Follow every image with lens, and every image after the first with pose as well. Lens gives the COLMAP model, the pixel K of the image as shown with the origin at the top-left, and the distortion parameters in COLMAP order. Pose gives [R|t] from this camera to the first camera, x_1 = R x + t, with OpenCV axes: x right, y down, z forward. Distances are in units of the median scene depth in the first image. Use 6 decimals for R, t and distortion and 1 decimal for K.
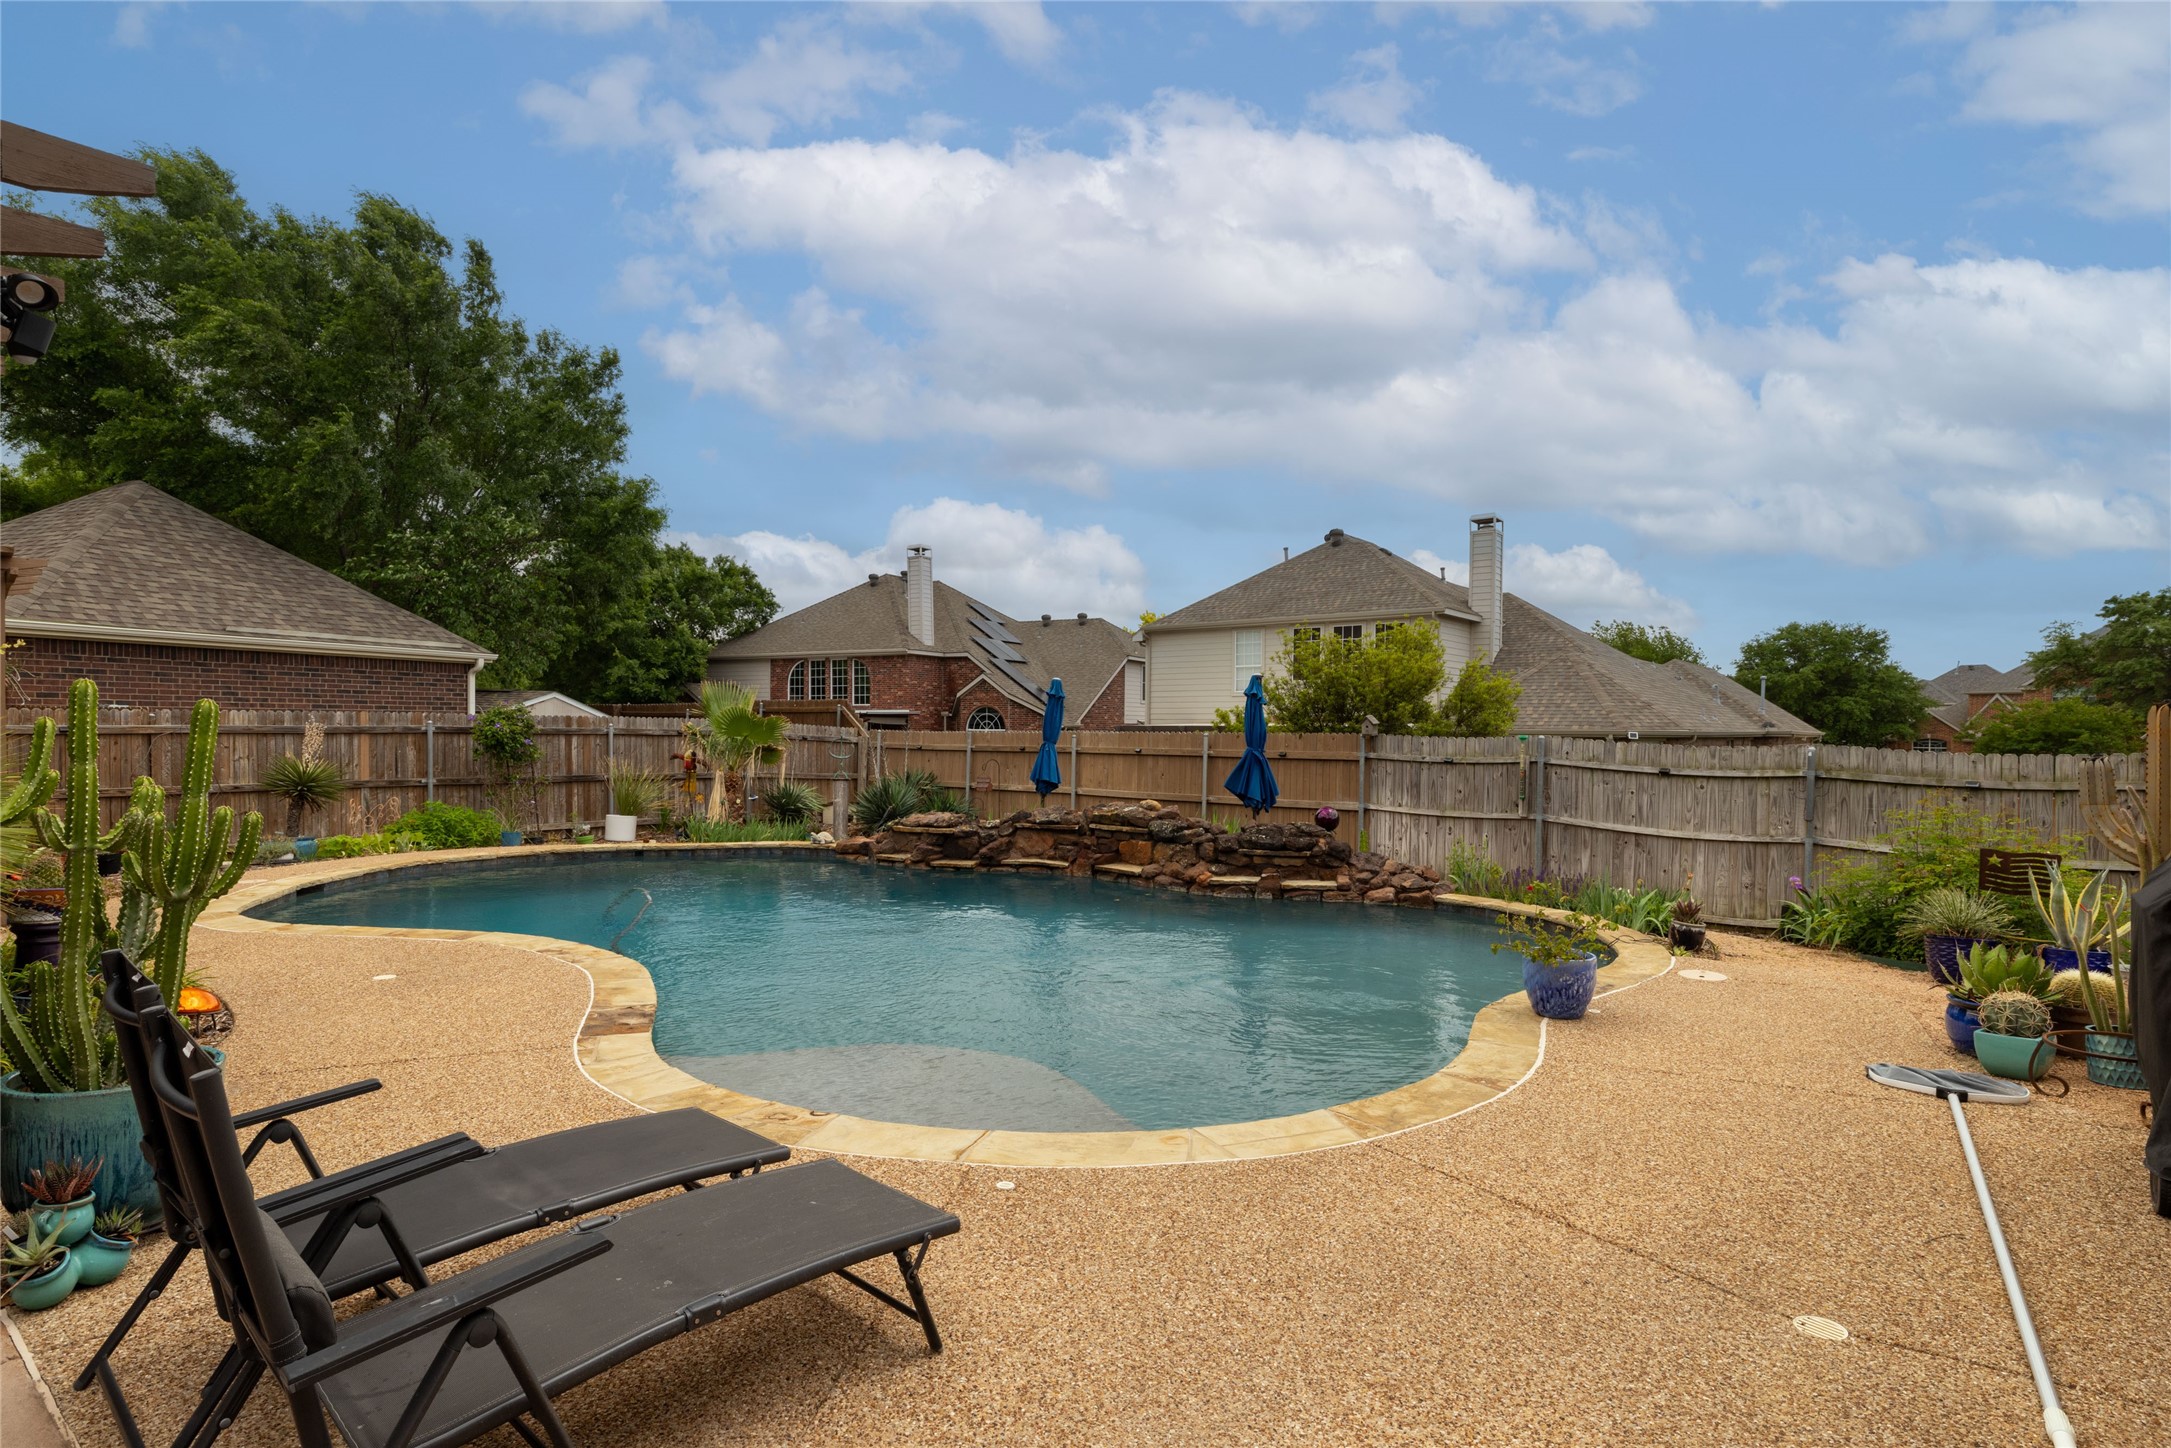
lens RADIAL K [[1125.1, 0, 1085.2], [0, 1125.1, 730.8], [0, 0, 1]] dist [-0.000818, -0.000047]
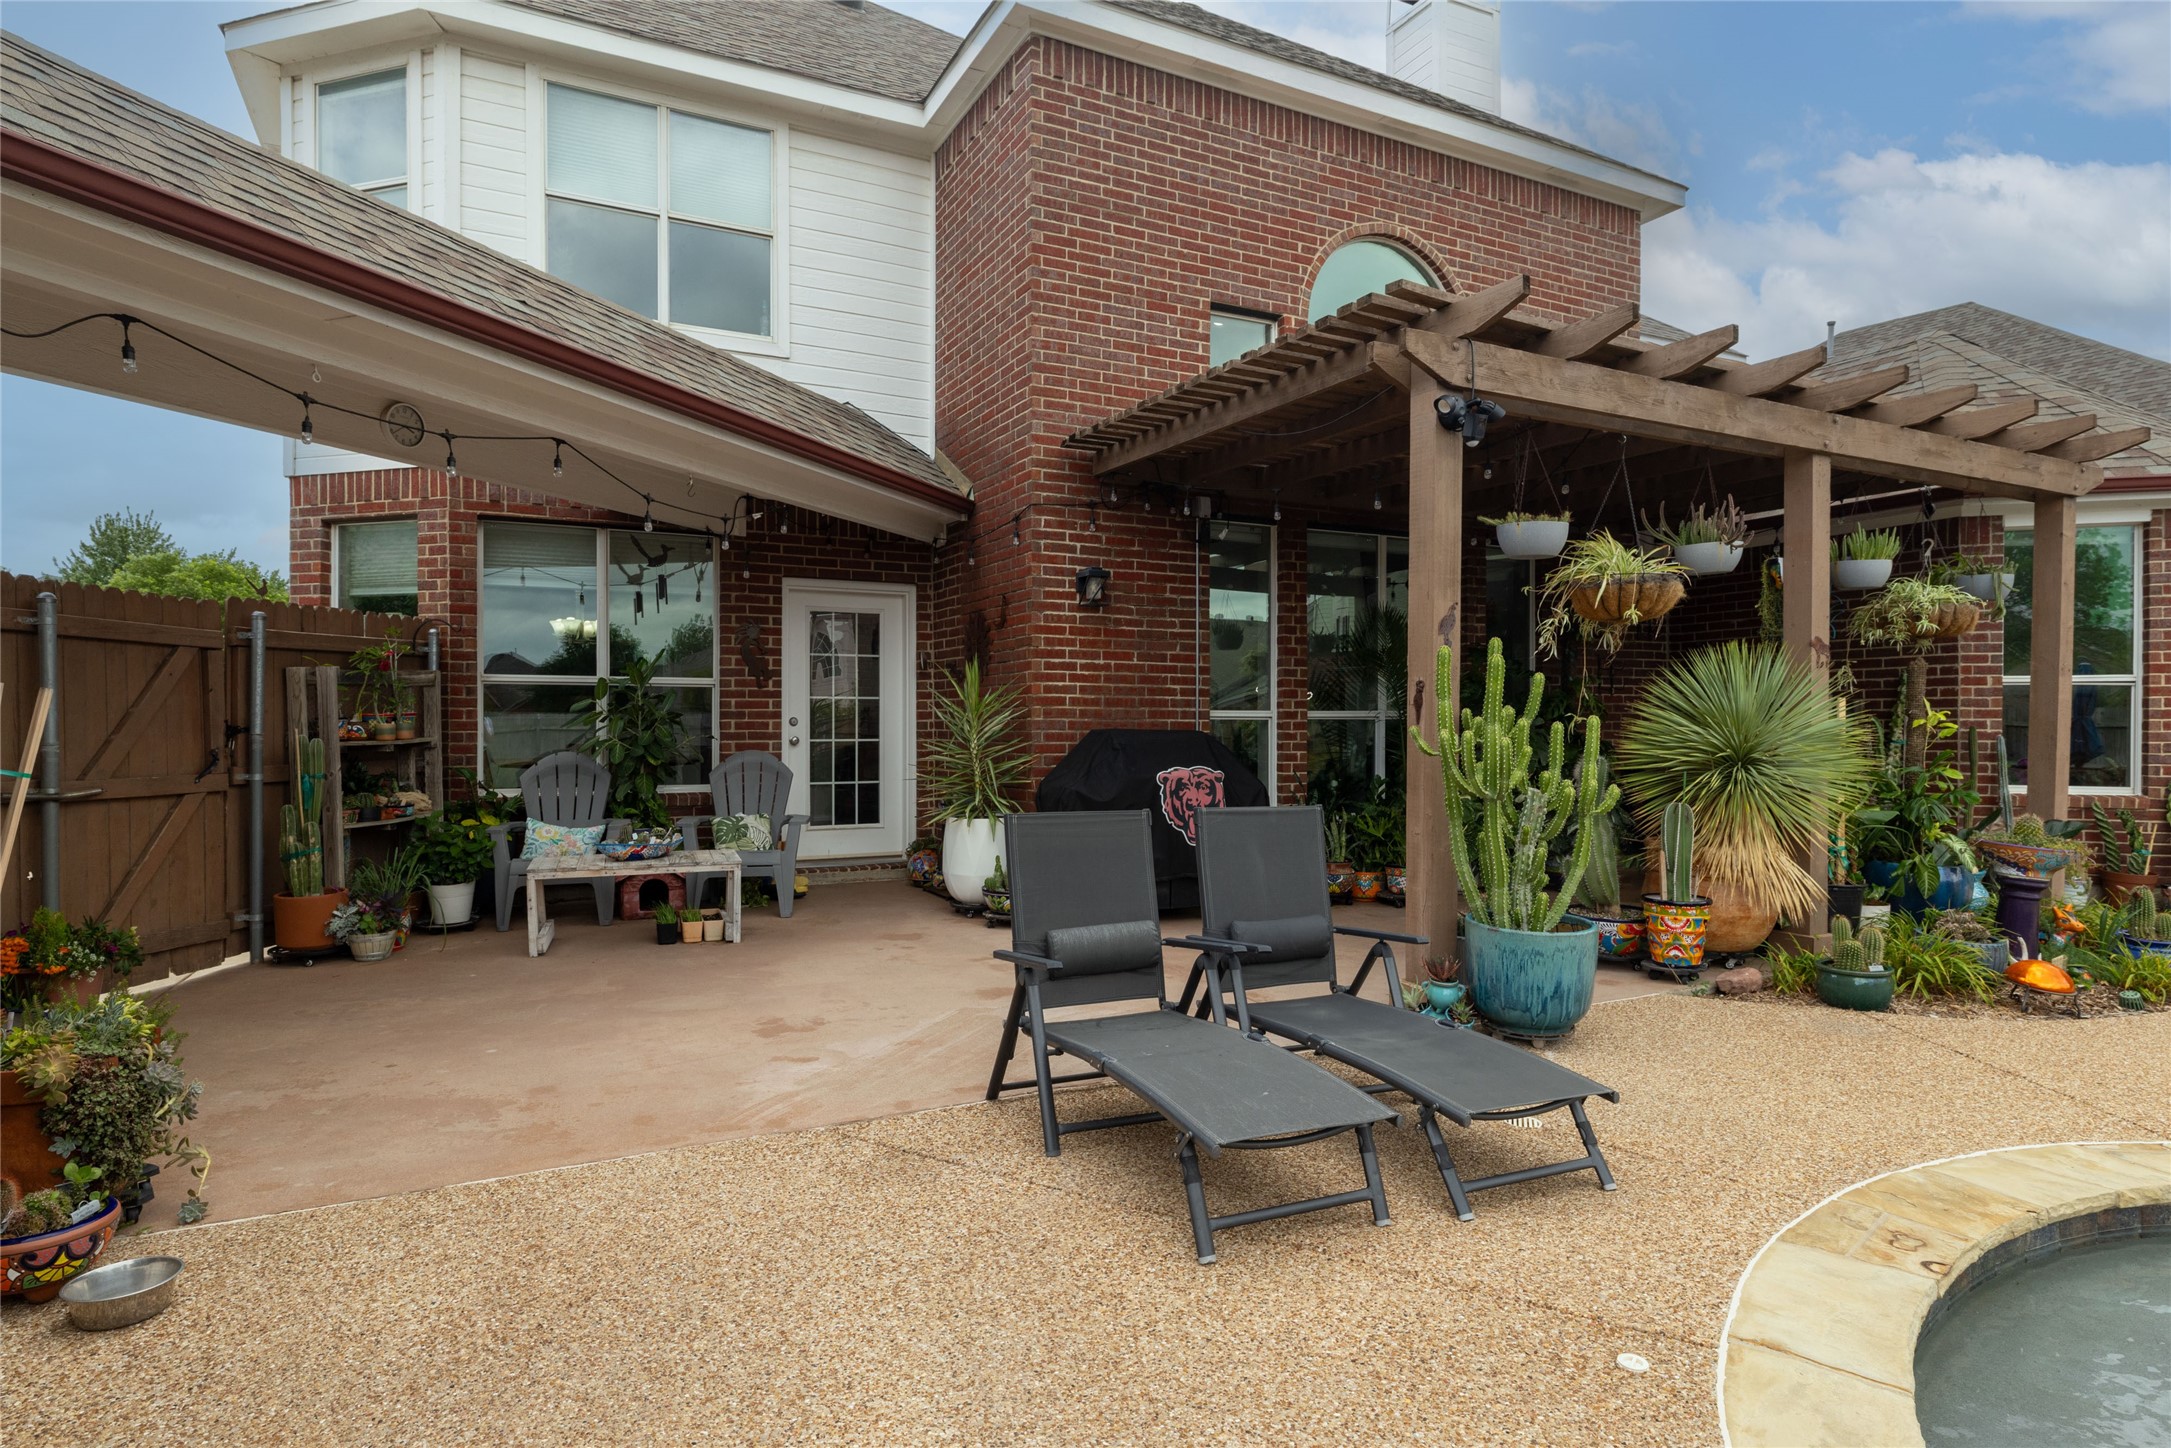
lens RADIAL K [[1199.9, 0, 1084.5], [0, 1199.9, 728.2], [0, 0, 1]] dist [0.002459, -0.001798]
pose [[-0.411404, -0.000676, -0.911453, 0.166748], [-0.007408, 0.999969, 0.002602, 0.013622], [0.911423, 0.007823, -0.411397, 0.252691]]
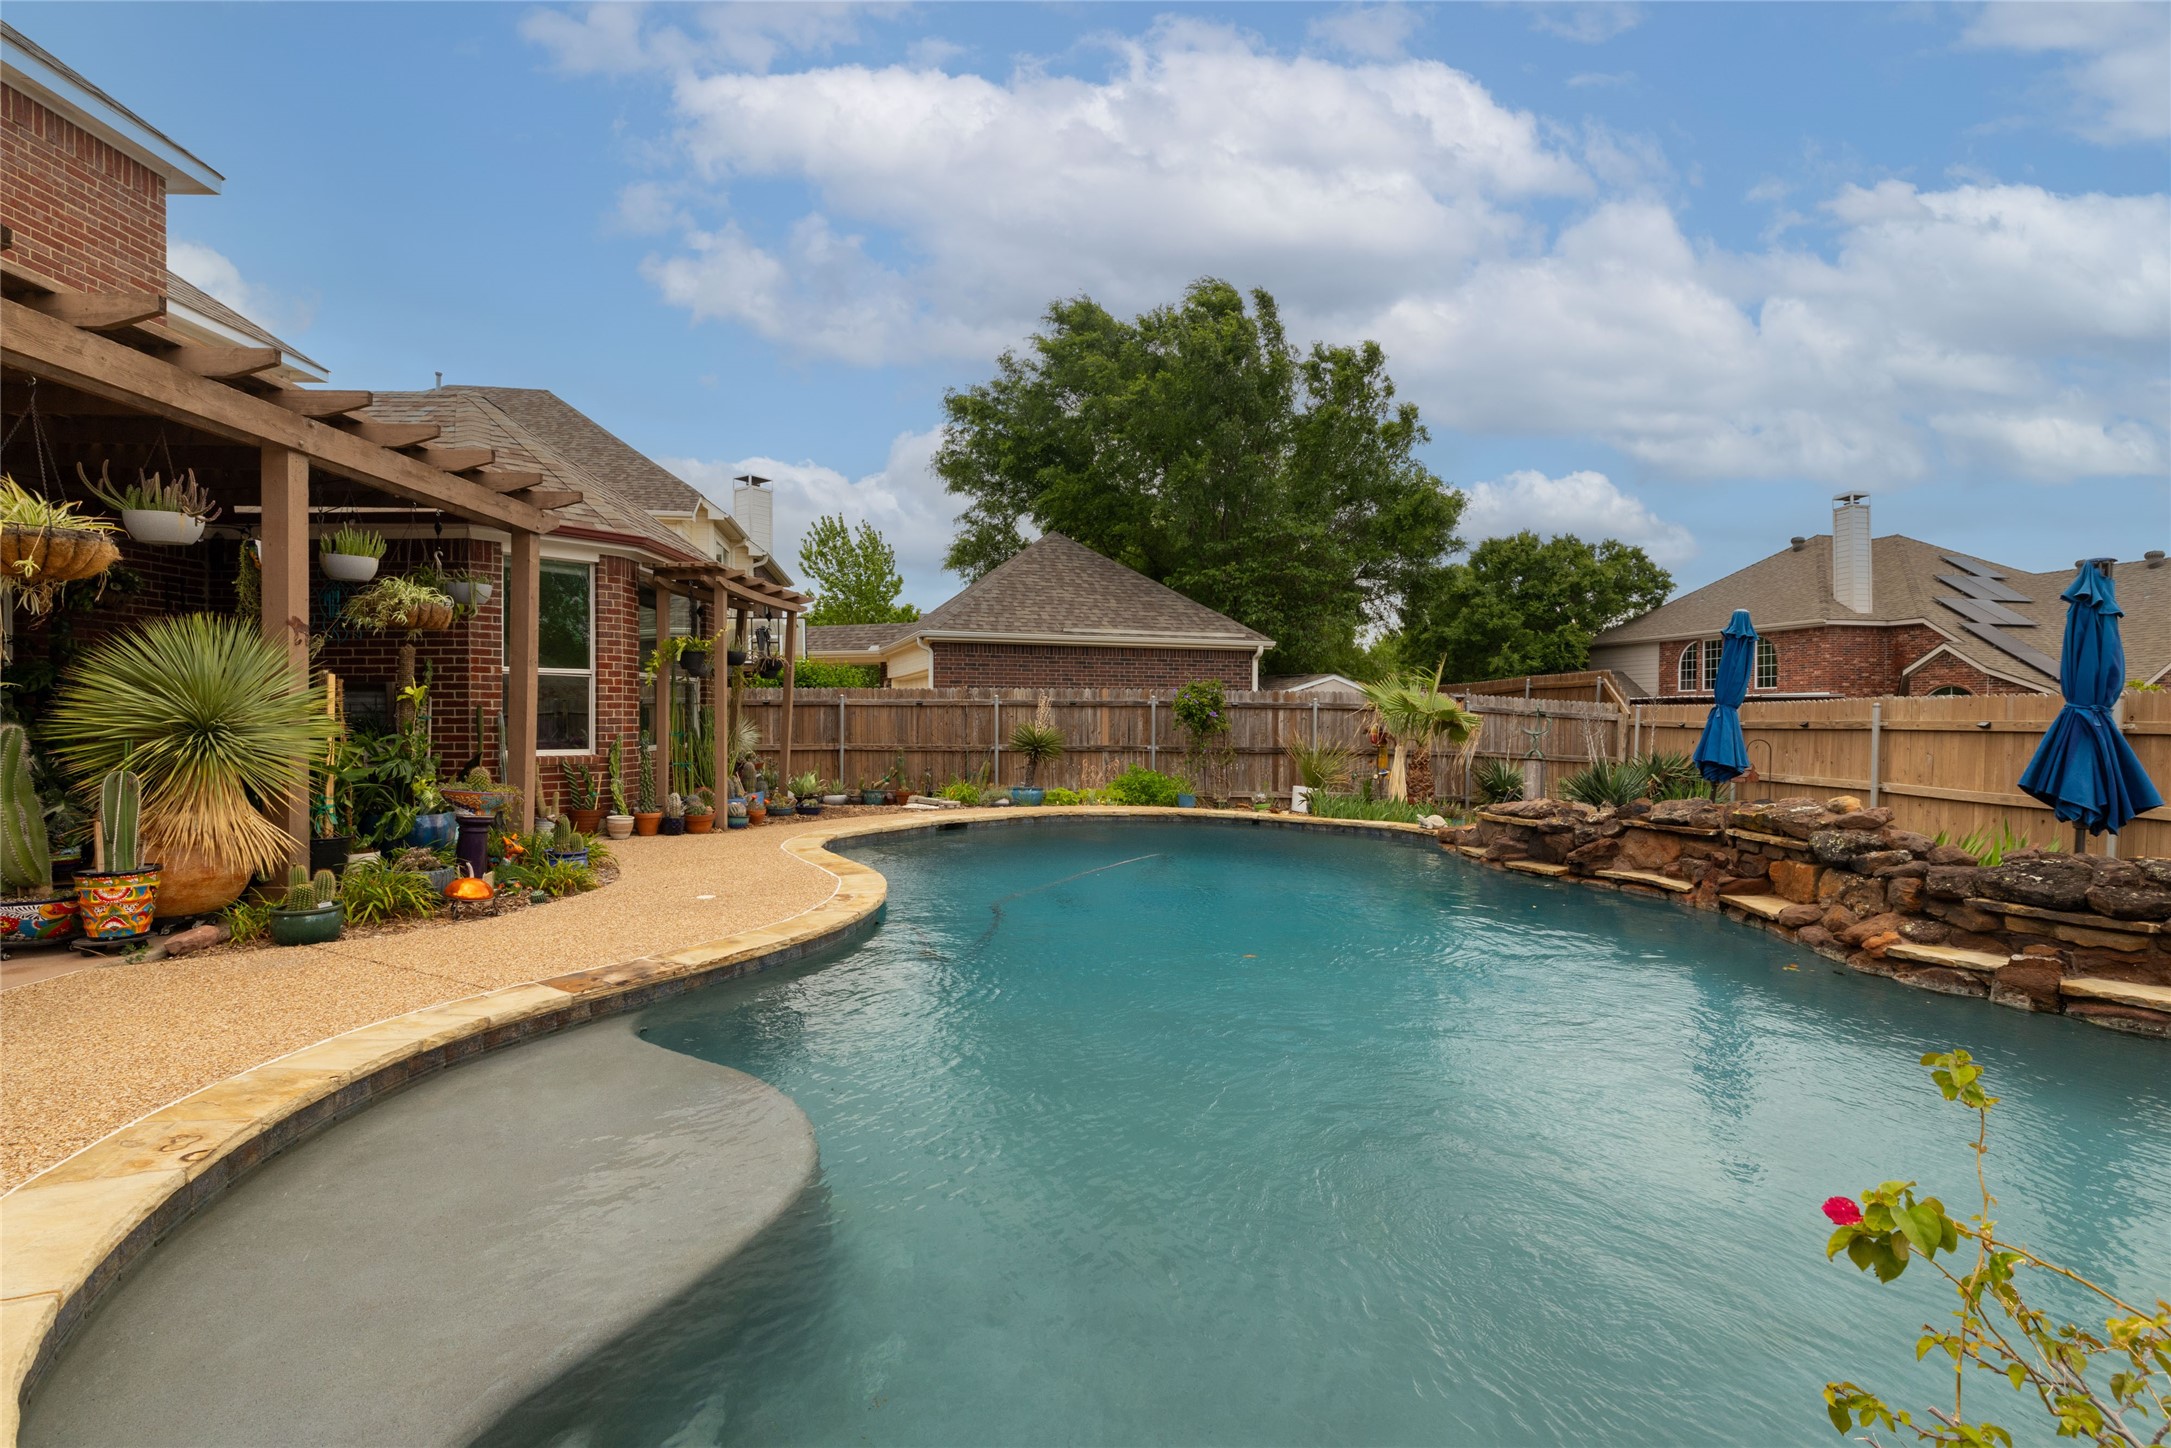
lens RADIAL K [[995.4, 0, 1095.6], [0, 995.4, 721.8], [0, 0, 1]] dist [0.001148, 0.000378]
pose [[0.638419, 0.000574, -0.769689, 0.174894], [-0.004576, 0.999985, -0.003050, 0.022056], [0.769675, 0.005469, 0.638412, 0.309703]]
